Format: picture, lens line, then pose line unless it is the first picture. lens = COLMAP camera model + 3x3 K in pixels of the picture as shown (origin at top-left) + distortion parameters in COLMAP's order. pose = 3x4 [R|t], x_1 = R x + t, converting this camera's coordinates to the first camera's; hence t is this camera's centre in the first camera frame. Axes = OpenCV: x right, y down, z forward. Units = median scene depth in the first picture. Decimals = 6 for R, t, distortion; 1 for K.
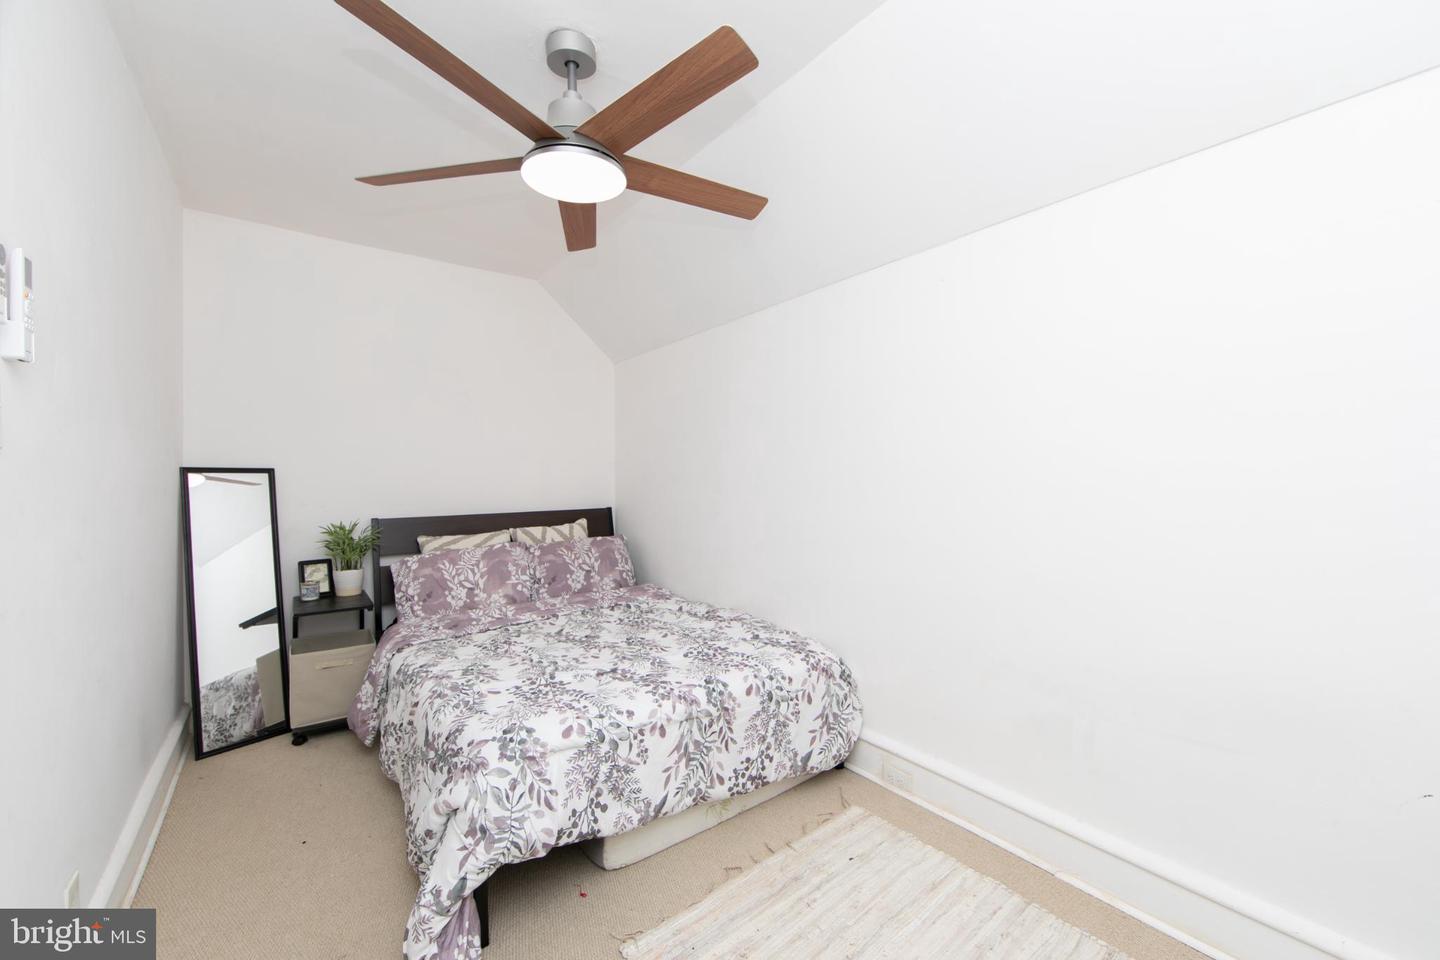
lens RADIAL K [[576.1, 0, 721.3], [0, 576.1, 485.3], [0, 0, 1]] dist [-0.000449, 0.000007]
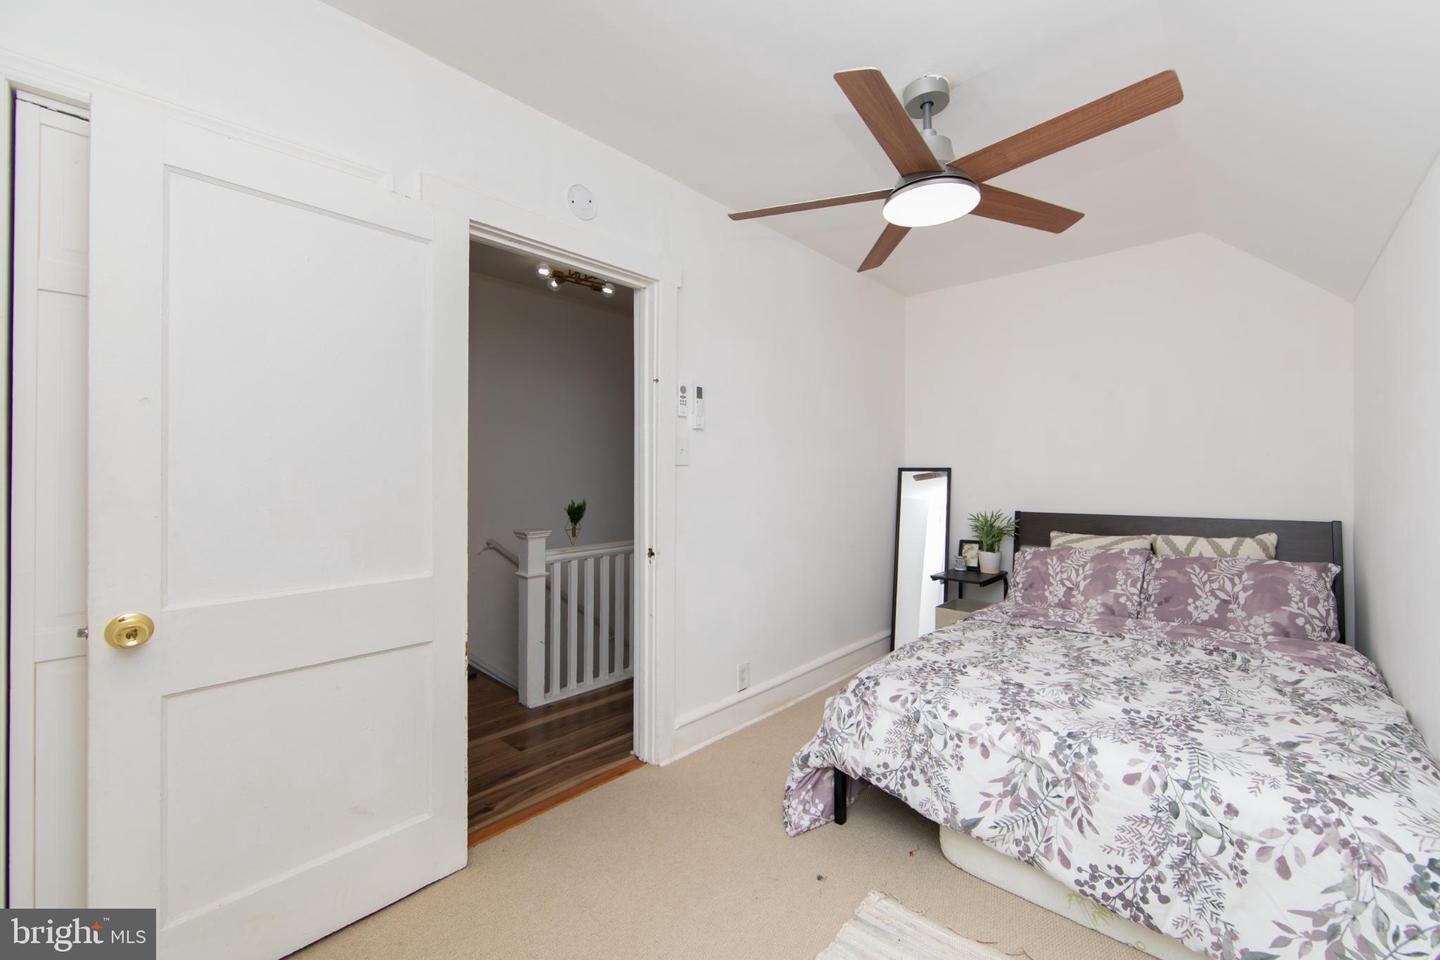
lens RADIAL K [[573.9, 0, 724.3], [0, 573.9, 477.1], [0, 0, 1]] dist [-0.002213, -0.000480]
pose [[0.170415, 0.010518, -0.985316, 0.622796], [-0.013691, 0.999872, 0.008306, -0.016250], [0.985277, 0.012074, 0.170537, 0.355146]]
